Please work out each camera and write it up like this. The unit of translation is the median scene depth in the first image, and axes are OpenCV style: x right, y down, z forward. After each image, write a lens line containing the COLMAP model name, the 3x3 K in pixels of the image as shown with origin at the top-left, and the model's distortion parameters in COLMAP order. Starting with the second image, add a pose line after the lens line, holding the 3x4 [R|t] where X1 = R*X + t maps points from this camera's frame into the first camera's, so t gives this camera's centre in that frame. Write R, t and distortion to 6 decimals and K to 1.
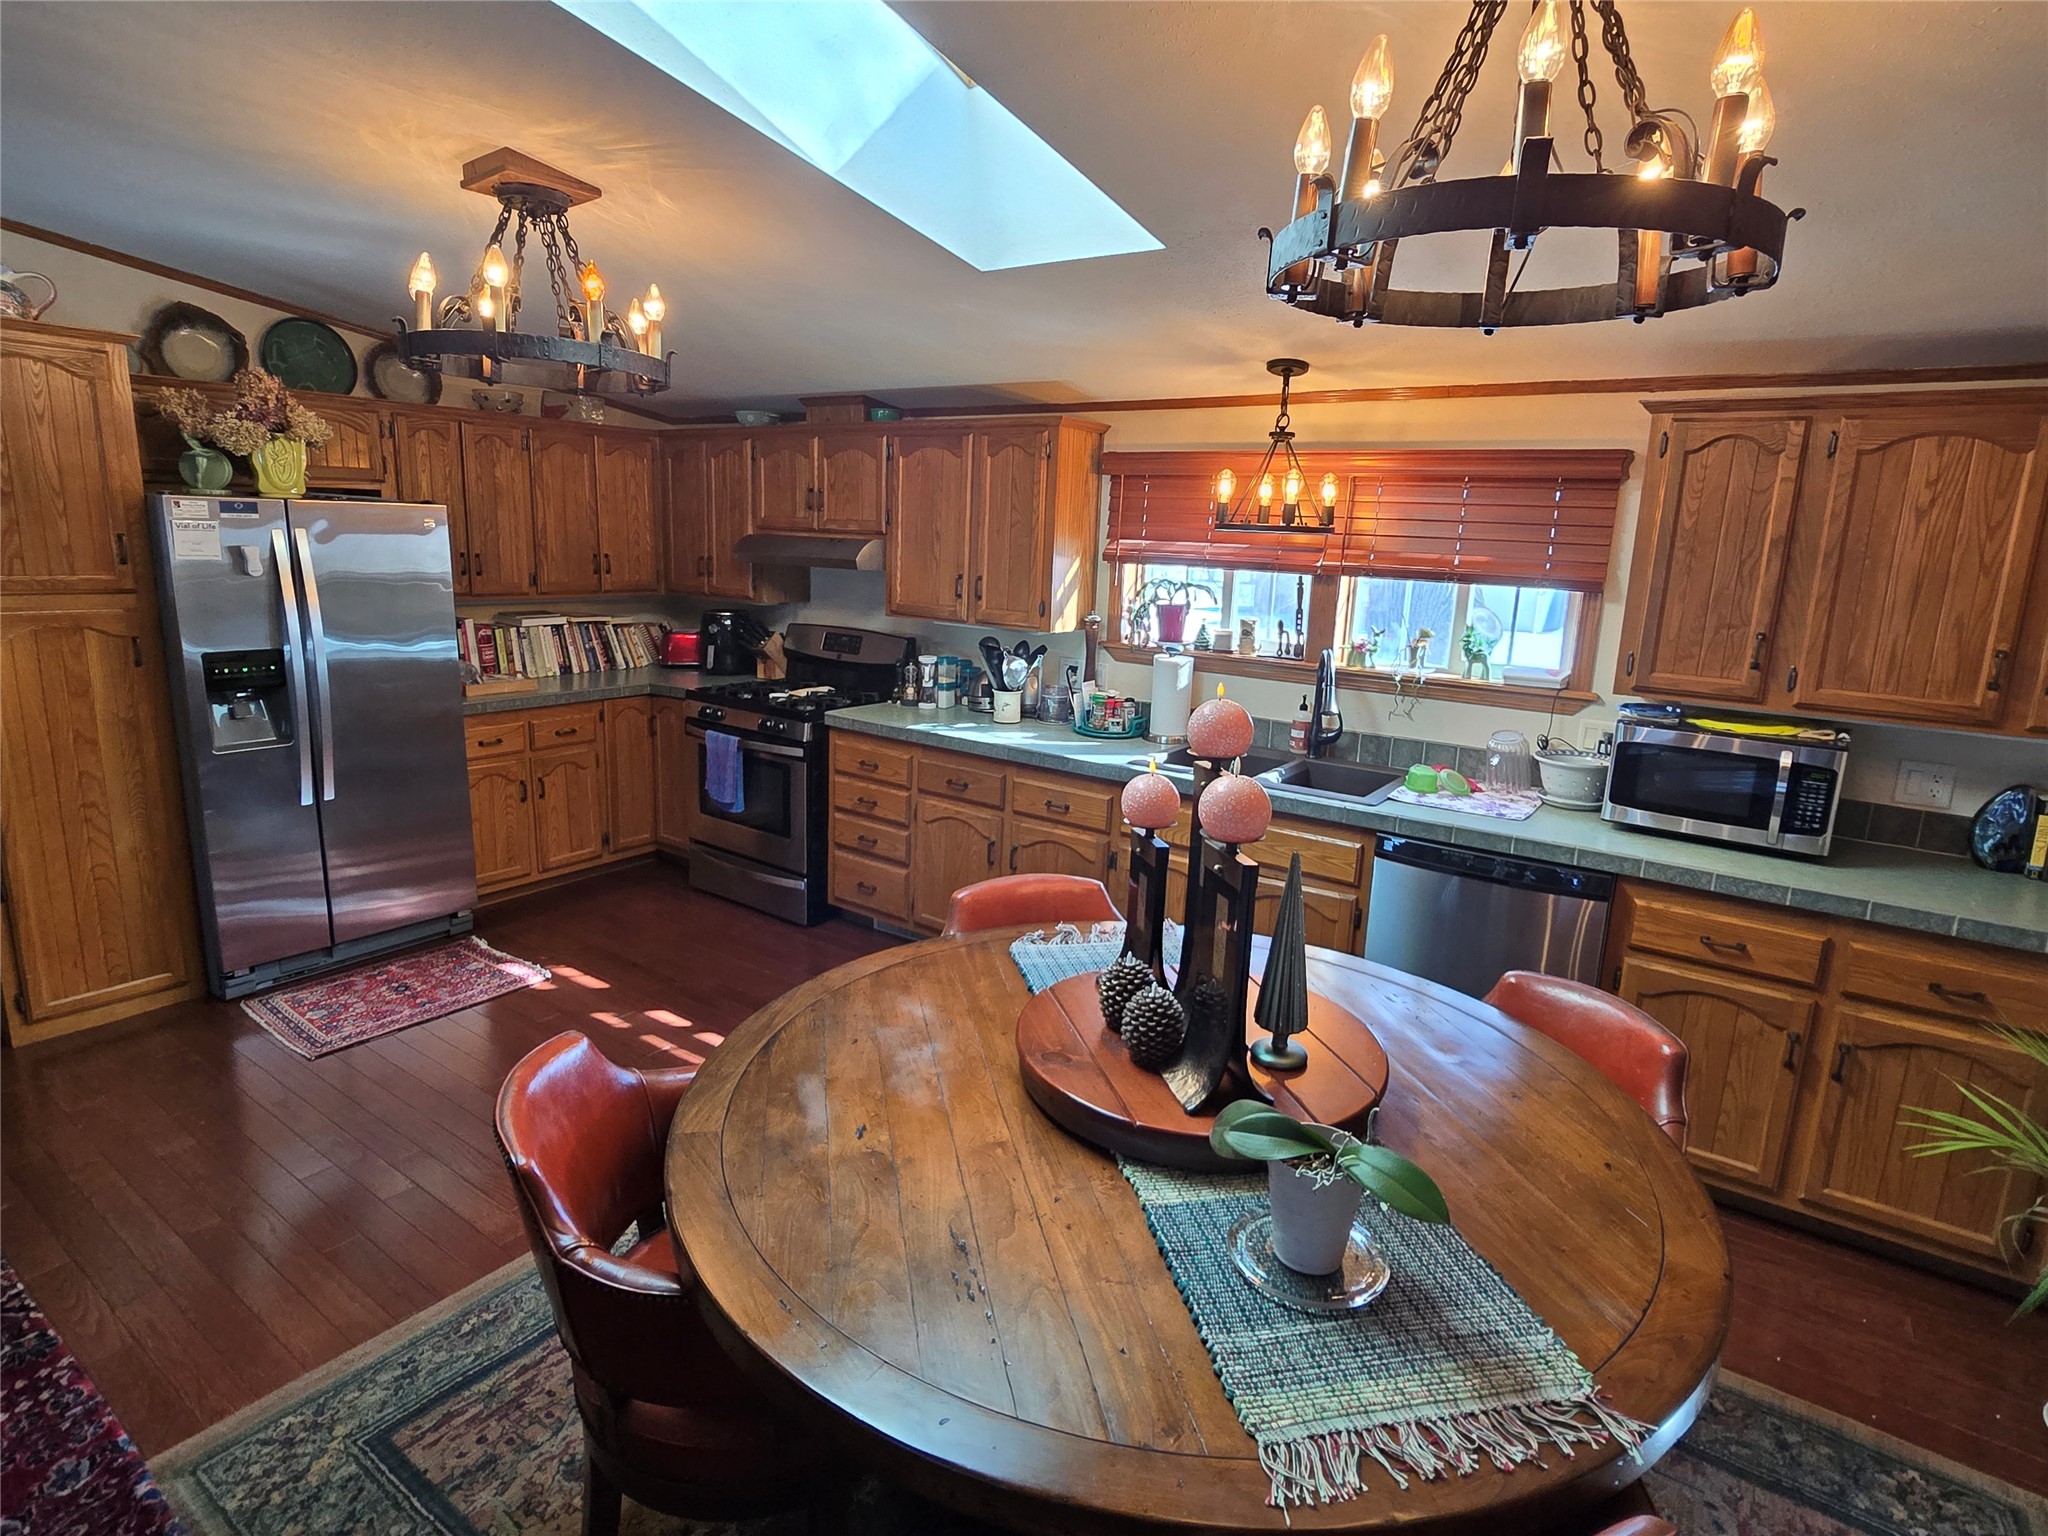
lens RADIAL K [[1053.1, 0, 1041.9], [0, 1053.1, 754.1], [0, 0, 1]] dist [-0.006633, 0.000301]
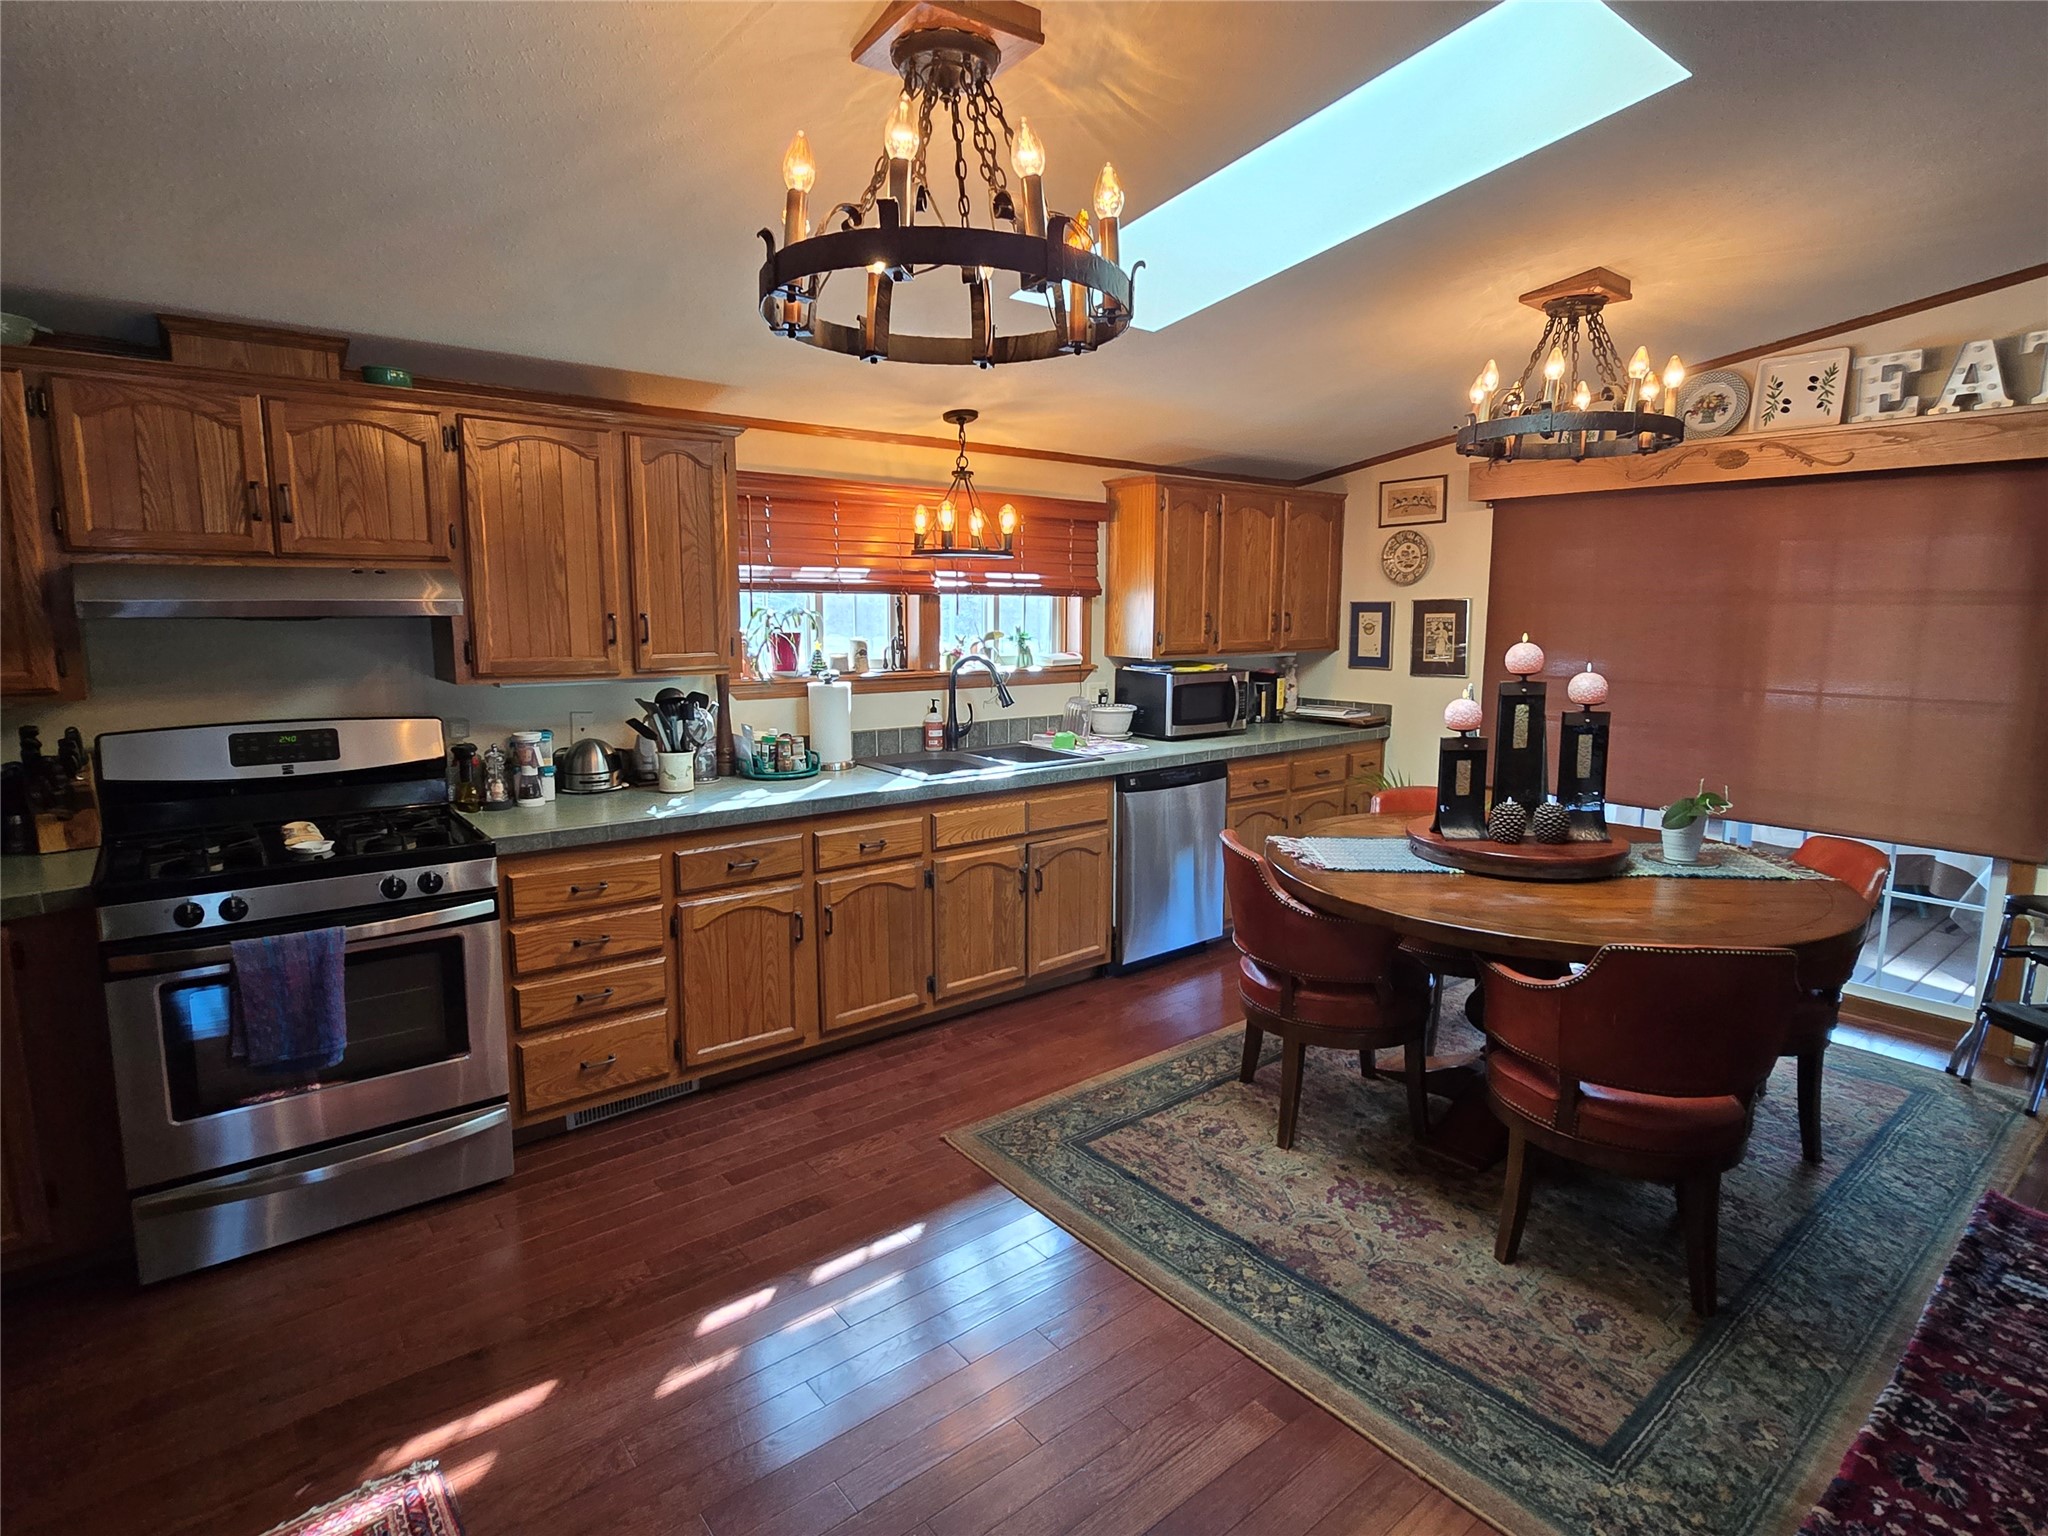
lens RADIAL K [[1053.1, 0, 1037.5], [0, 1053.1, 754.6], [0, 0, 1]] dist [-0.006633, 0.000301]
pose [[0.281311, -0.176506, 0.943244, -0.822432], [0.200623, 0.972035, 0.122060, -0.116236], [-0.938410, 0.154900, 0.308856, 0.559094]]
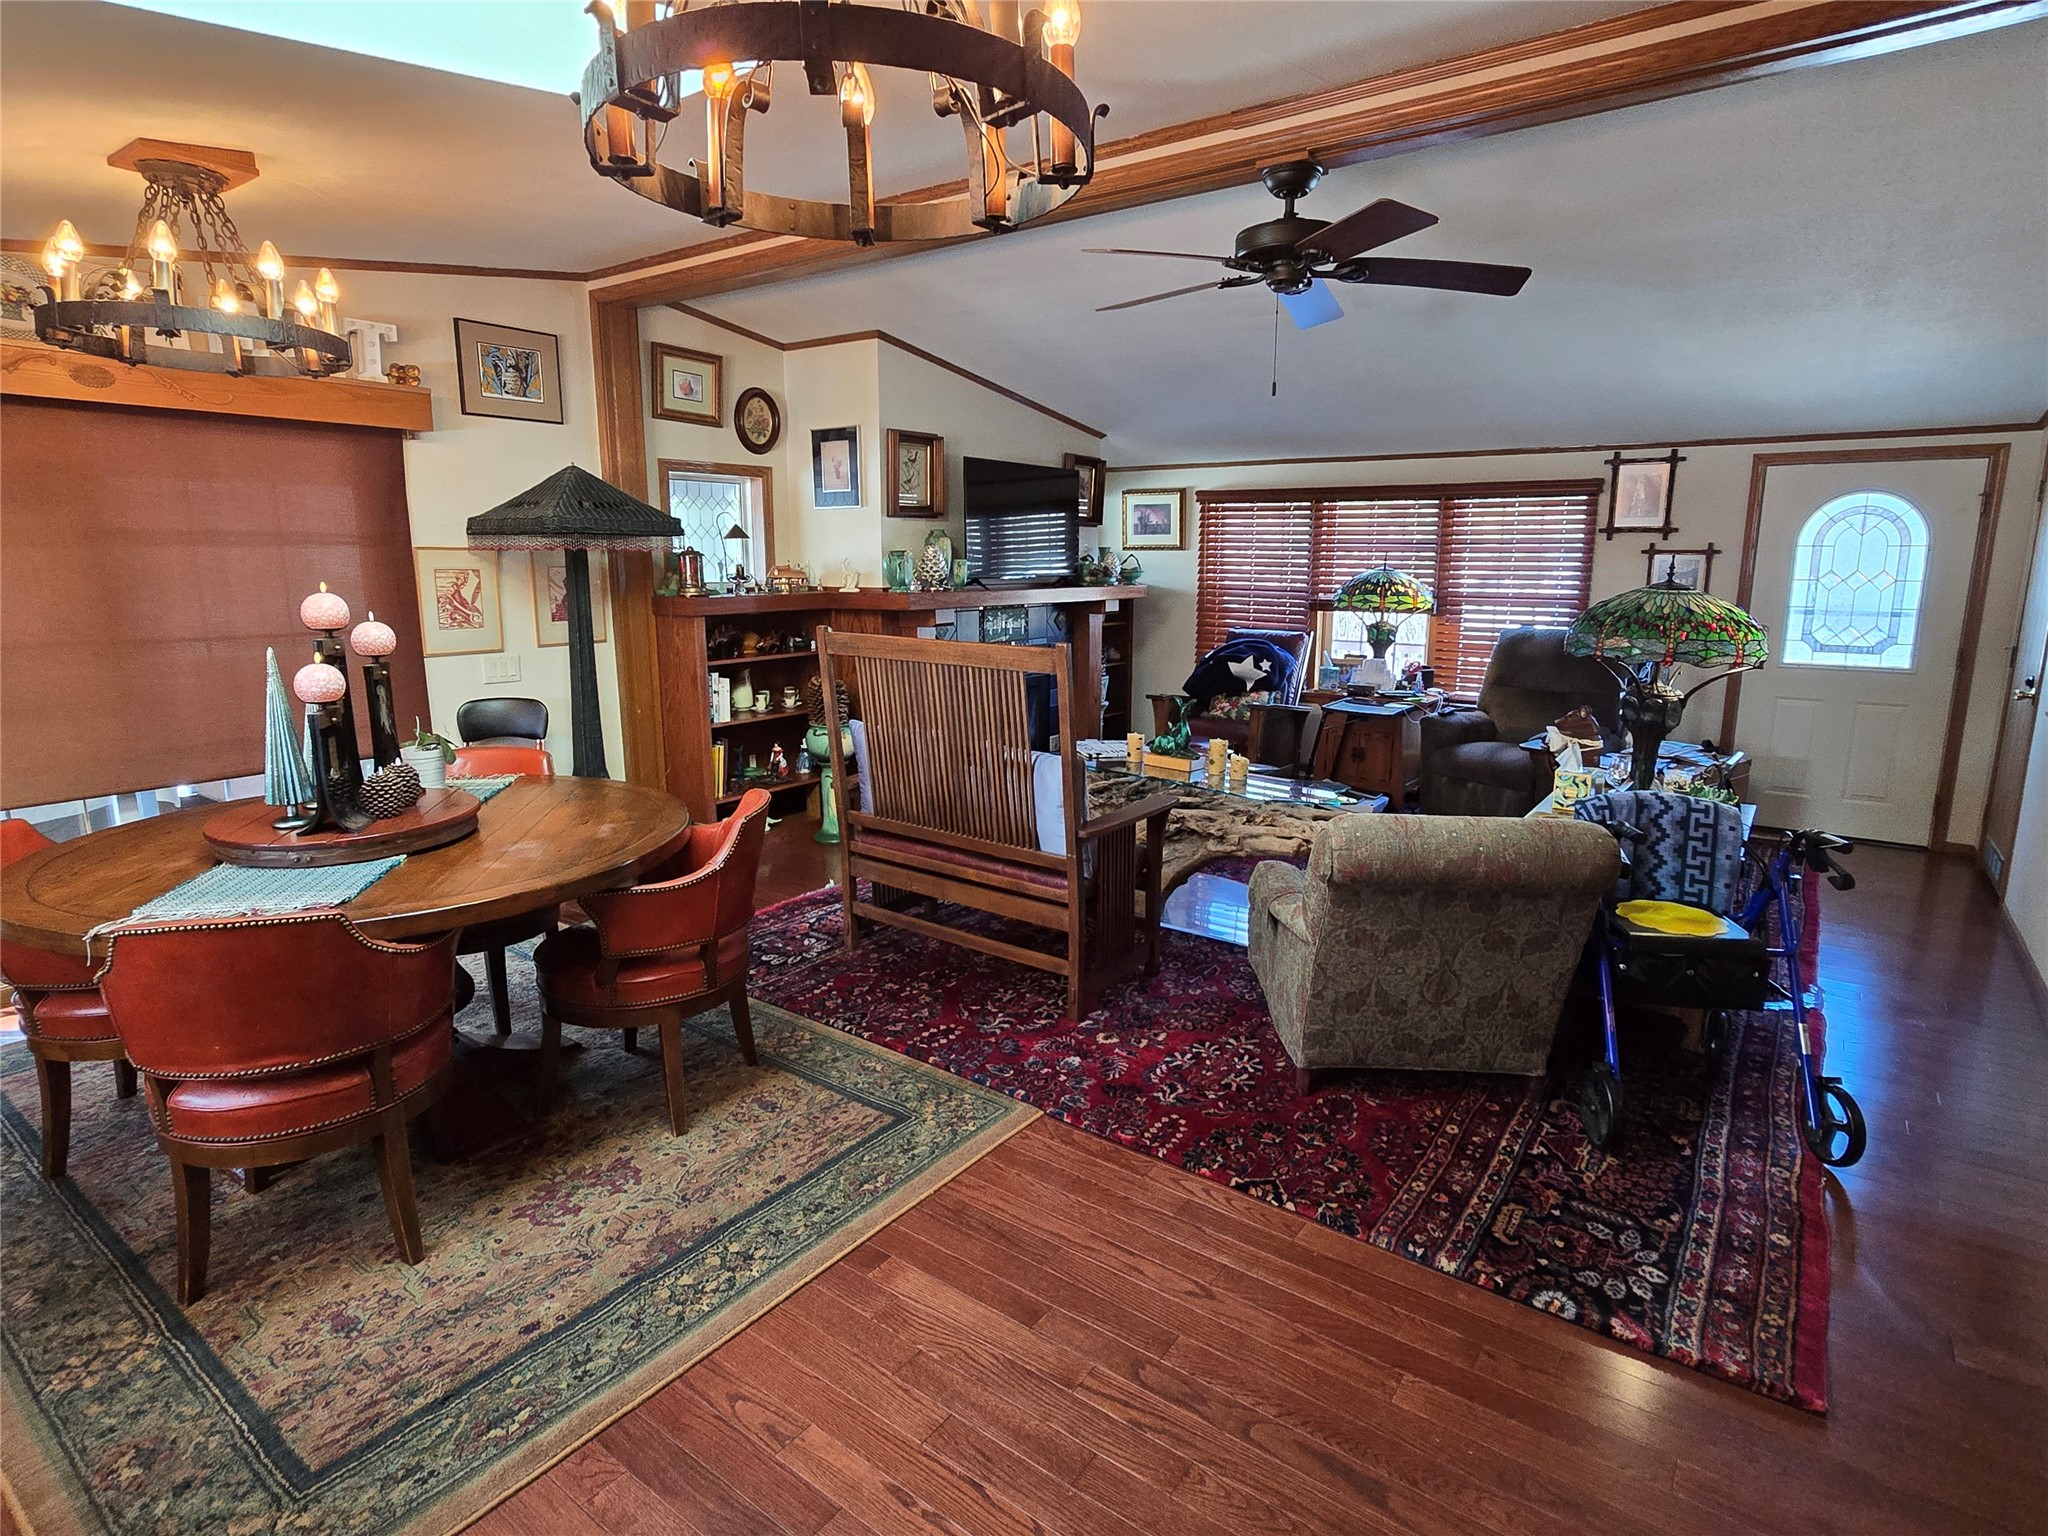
lens RADIAL K [[1053.1, 0, 1034.3], [0, 1053.1, 763.1], [0, 0, 1]] dist [-0.006633, 0.000301]
pose [[-0.998500, -0.051279, 0.019196, -0.424594], [-0.039801, 0.920504, 0.388701, -0.213700], [-0.037602, 0.387354, -0.921164, 1.119413]]
